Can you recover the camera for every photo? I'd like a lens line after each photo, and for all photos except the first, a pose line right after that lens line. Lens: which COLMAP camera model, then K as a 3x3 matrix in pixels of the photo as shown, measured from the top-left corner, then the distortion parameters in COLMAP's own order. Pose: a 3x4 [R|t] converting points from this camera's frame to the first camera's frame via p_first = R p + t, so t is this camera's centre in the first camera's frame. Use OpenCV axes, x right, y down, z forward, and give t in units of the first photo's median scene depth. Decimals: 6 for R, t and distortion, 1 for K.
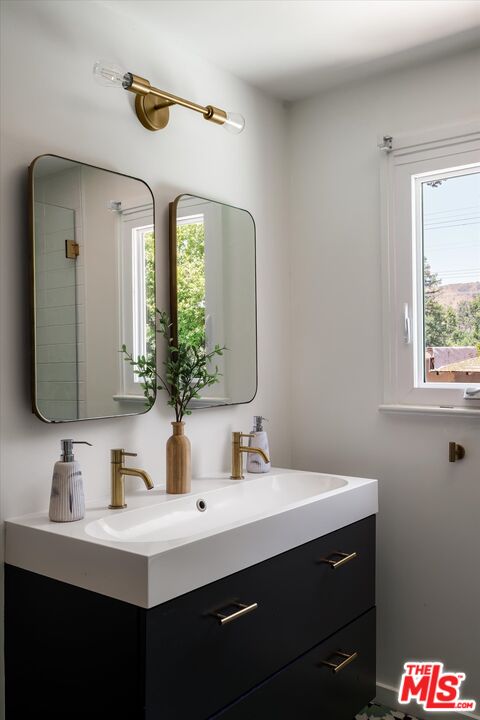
lens RADIAL K [[689.3, 0, 240.0], [0, 689.3, 360.0], [0, 0, 1]] dist [-0.004672, -0.000014]
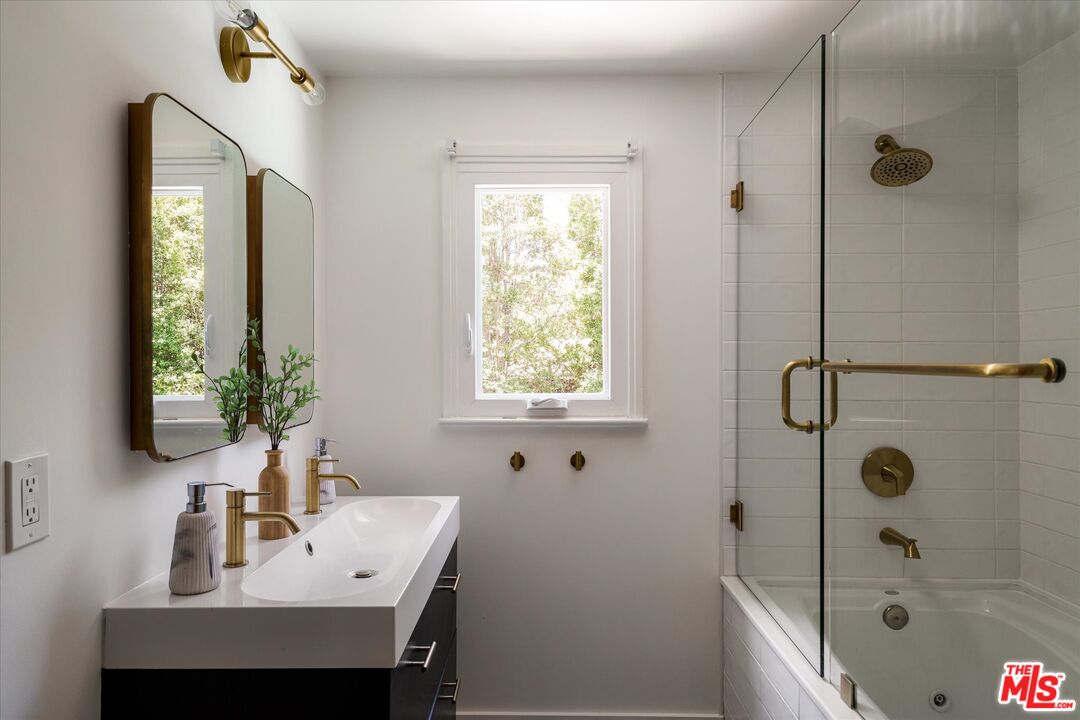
lens RADIAL K [[755.0, 0, 543.6], [0, 755.0, 364.7], [0, 0, 1]] dist [-0.001866, -0.000811]
pose [[0.773958, 0.001454, 0.633235, -0.381095], [0.001020, 0.999993, -0.003543, -0.006492], [-0.633236, 0.003388, 0.773951, 0.105290]]
